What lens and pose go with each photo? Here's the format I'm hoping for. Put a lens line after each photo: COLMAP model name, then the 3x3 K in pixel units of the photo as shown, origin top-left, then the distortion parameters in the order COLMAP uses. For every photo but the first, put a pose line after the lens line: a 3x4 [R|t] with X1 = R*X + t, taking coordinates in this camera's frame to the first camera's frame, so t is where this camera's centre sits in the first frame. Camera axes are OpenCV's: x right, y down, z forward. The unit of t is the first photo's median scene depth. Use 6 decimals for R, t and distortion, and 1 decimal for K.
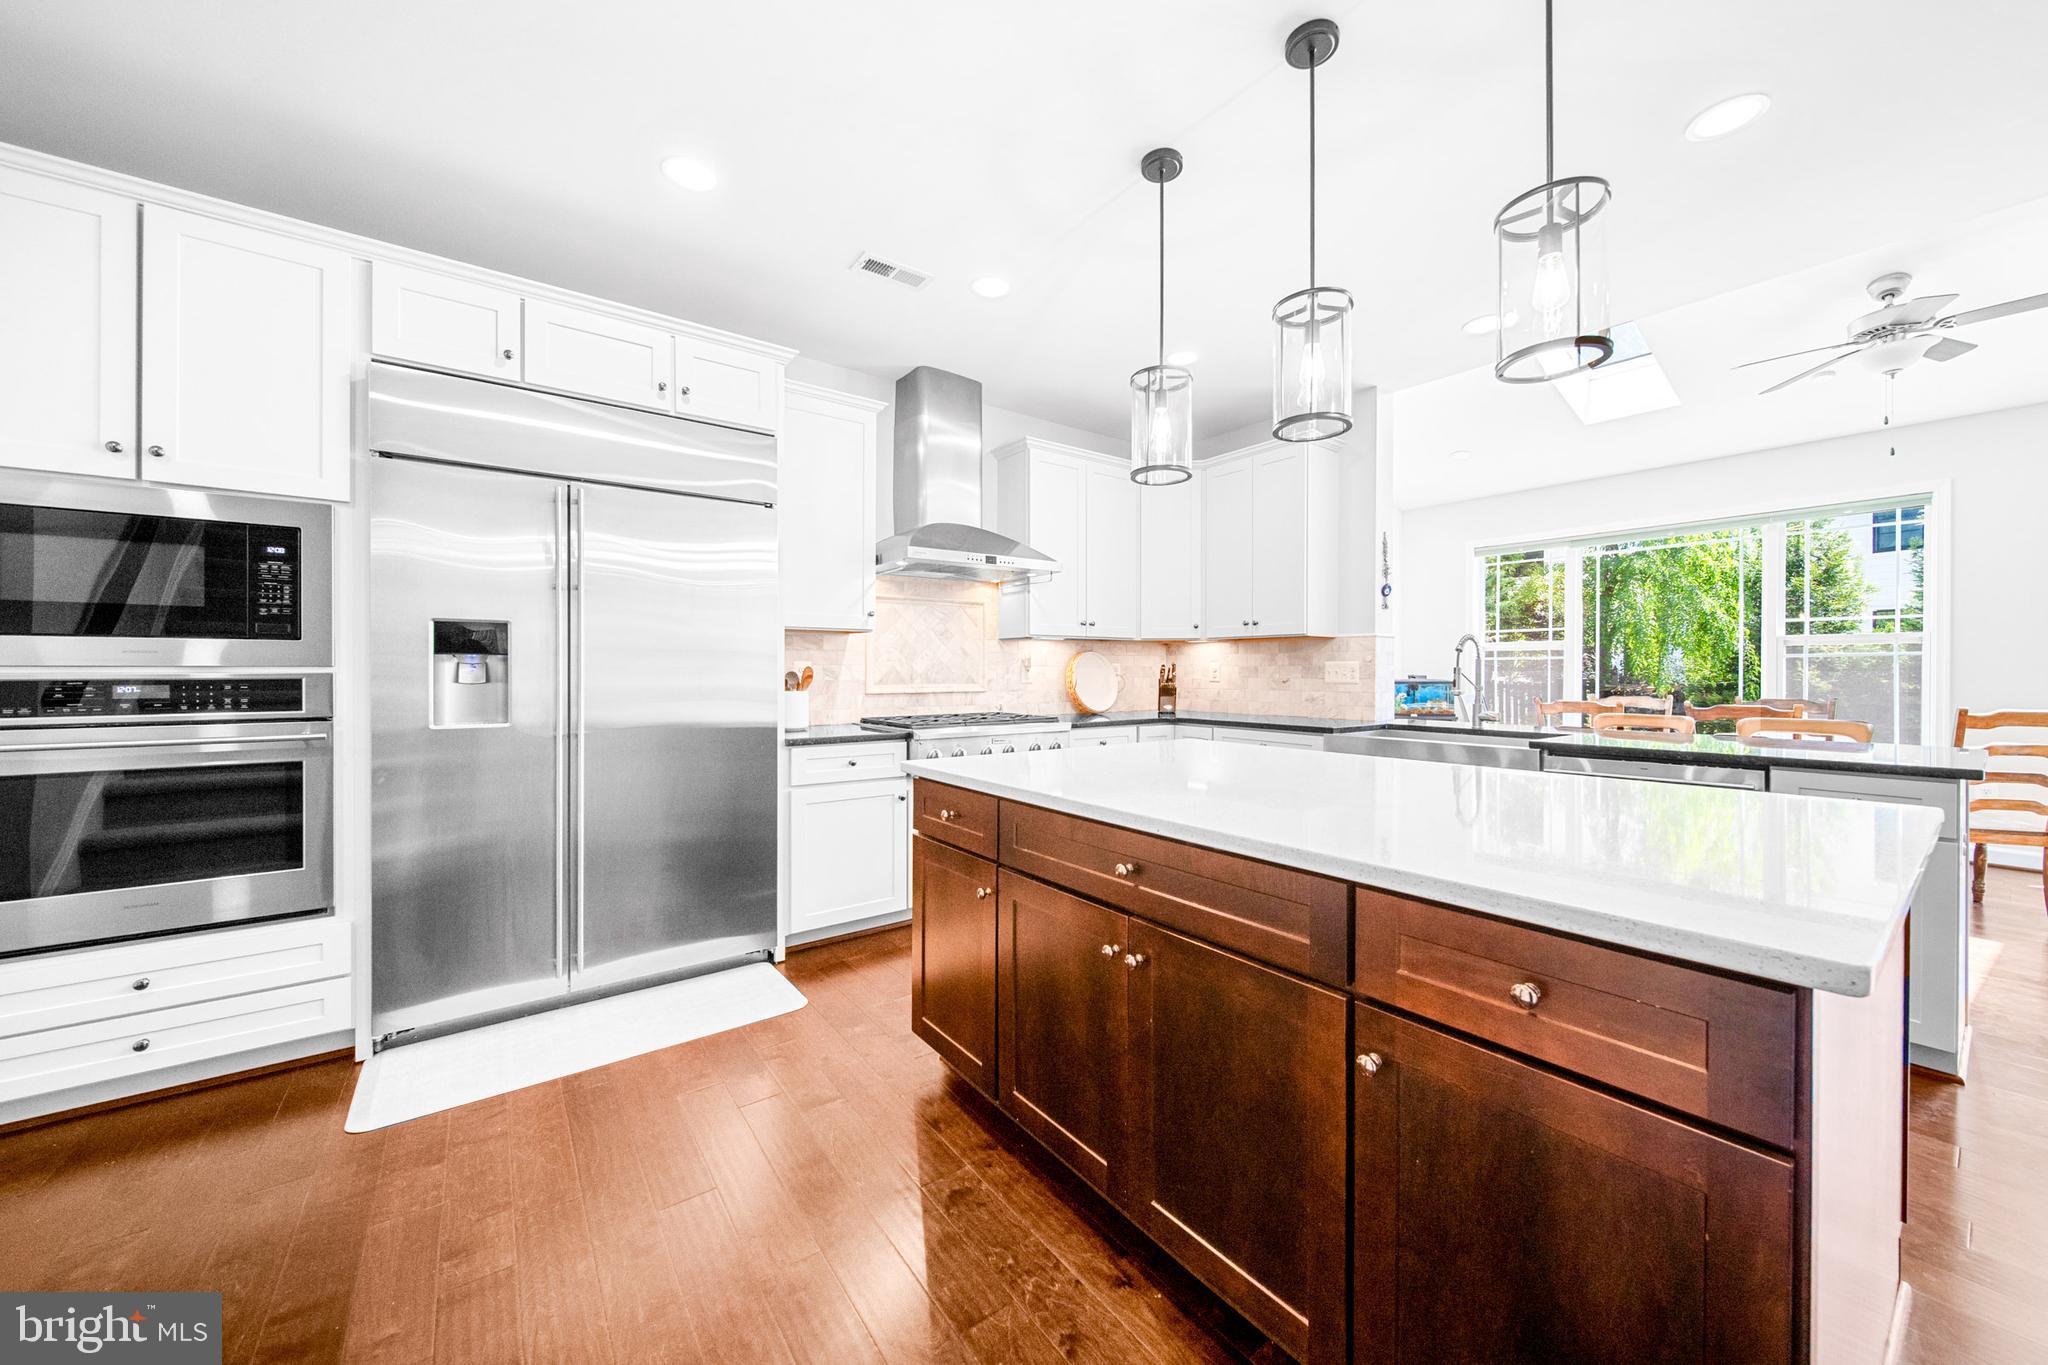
lens RADIAL K [[722.4, 0, 1015.5], [0, 722.4, 673.7], [0, 0, 1]] dist [-0.003808, -0.000462]
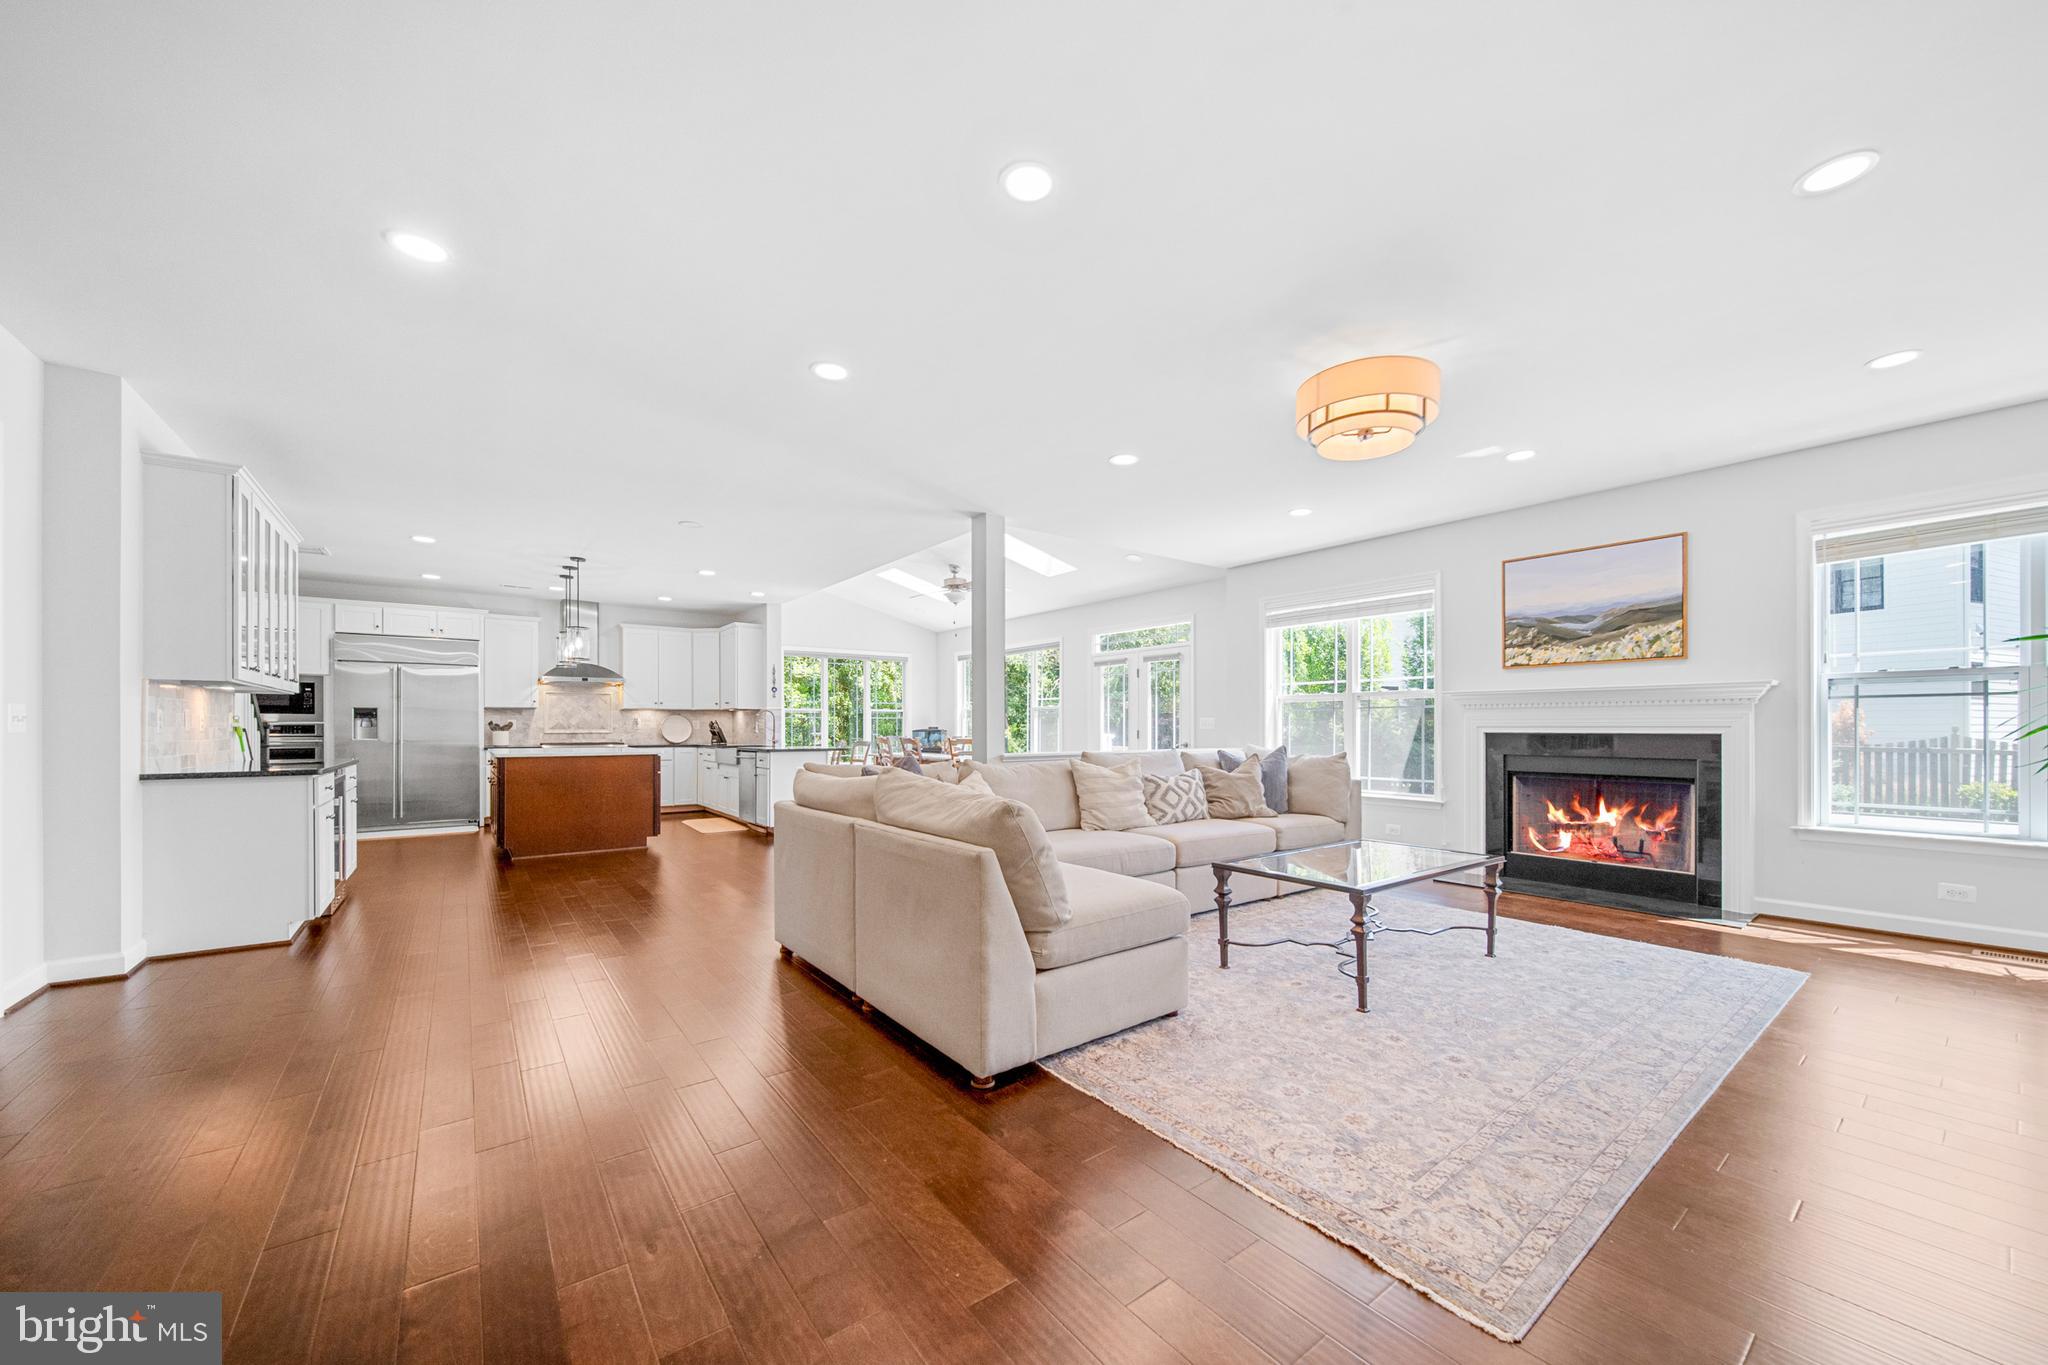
lens RADIAL K [[722.4, 0, 1020.5], [0, 722.4, 729.0], [0, 0, 1]] dist [-0.003808, -0.000462]
pose [[0.999574, -0.000642, 0.029162, 1.462162], [0.000676, 0.999999, -0.001175, 0.019766], [-0.029161, 0.001194, 0.999574, -1.624354]]
